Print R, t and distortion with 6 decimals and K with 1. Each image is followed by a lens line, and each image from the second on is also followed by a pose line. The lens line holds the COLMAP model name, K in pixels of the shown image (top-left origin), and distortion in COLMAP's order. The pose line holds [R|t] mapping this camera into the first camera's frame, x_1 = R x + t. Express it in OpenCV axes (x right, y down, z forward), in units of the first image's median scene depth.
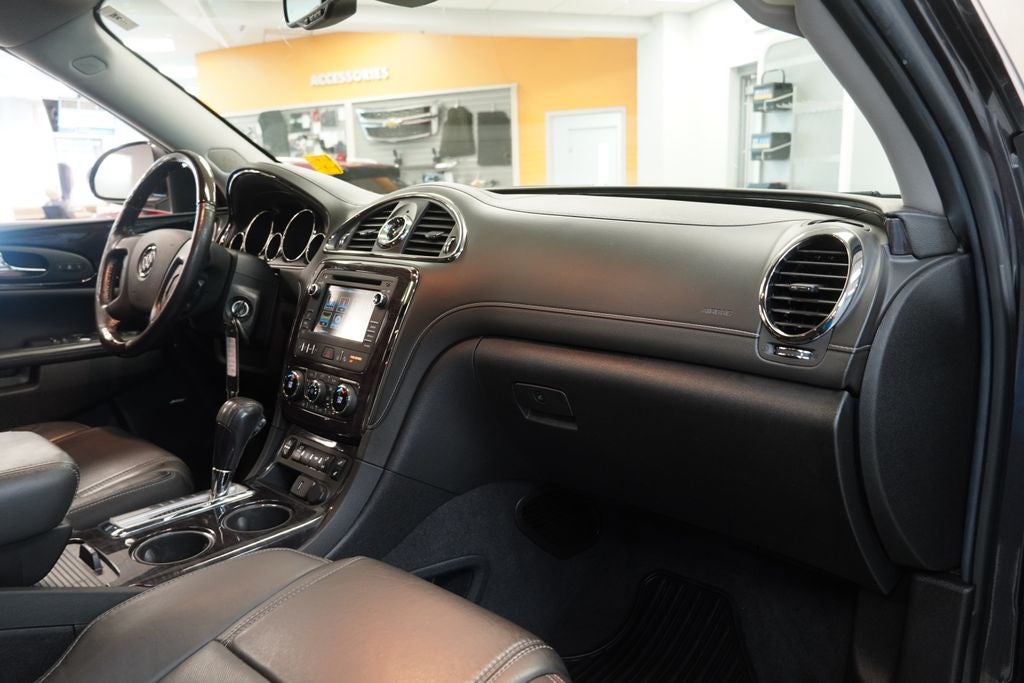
lens RADIAL K [[775.8, 0, 512.0], [0, 775.8, 341.5], [0, 0, 1]] dist [-0.005910, 0.027073]
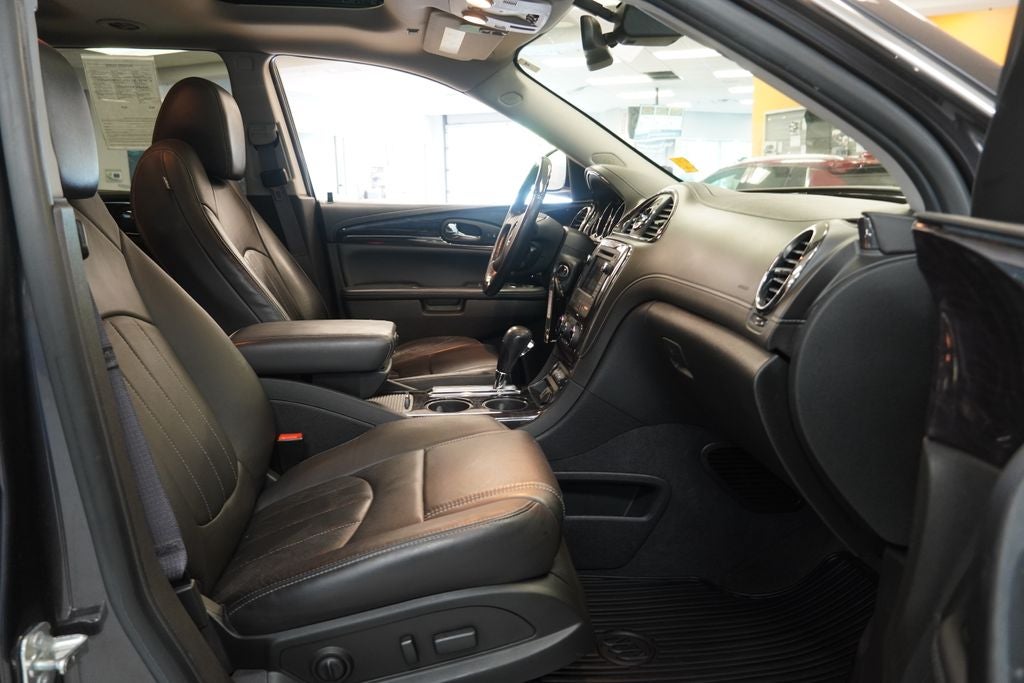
lens RADIAL K [[775.8, 0, 512.0], [0, 775.8, 341.5], [0, 0, 1]] dist [-0.005910, 0.027073]
pose [[0.764101, 0.140610, -0.629586, 0.472983], [-0.136950, 0.989067, 0.054686, 0.018958], [0.630393, 0.044436, 0.775003, -0.120790]]
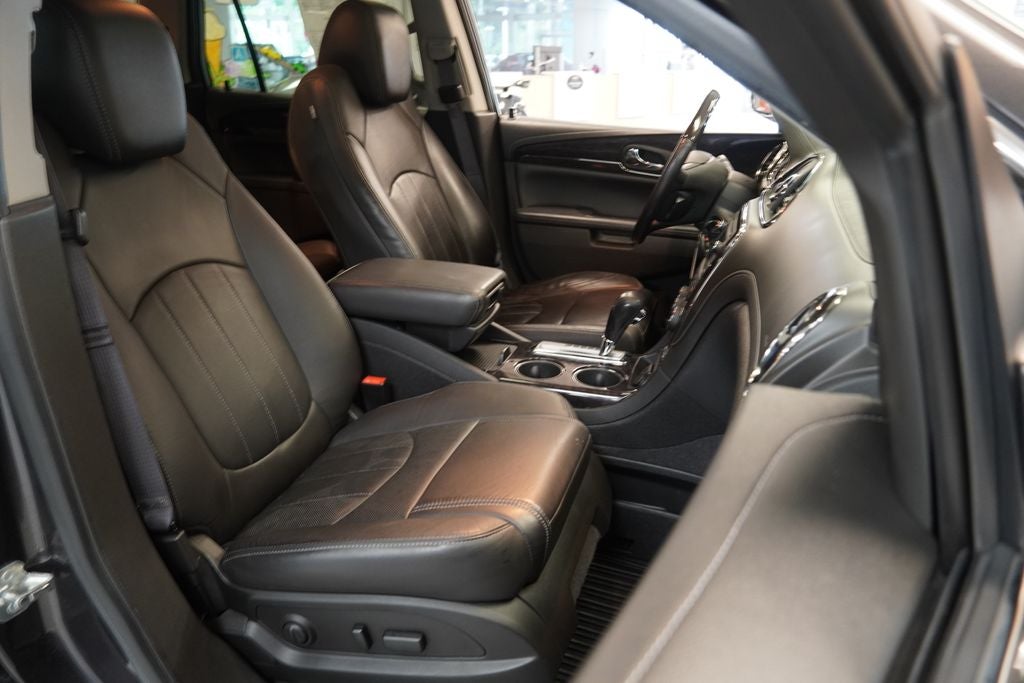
lens RADIAL K [[775.8, 0, 512.0], [0, 775.8, 341.5], [0, 0, 1]] dist [-0.005910, 0.027073]
pose [[0.444768, 0.345709, -0.826237, 0.571756], [-0.196750, 0.937683, 0.286428, -0.157341], [0.873768, 0.035168, 0.485069, 0.145562]]
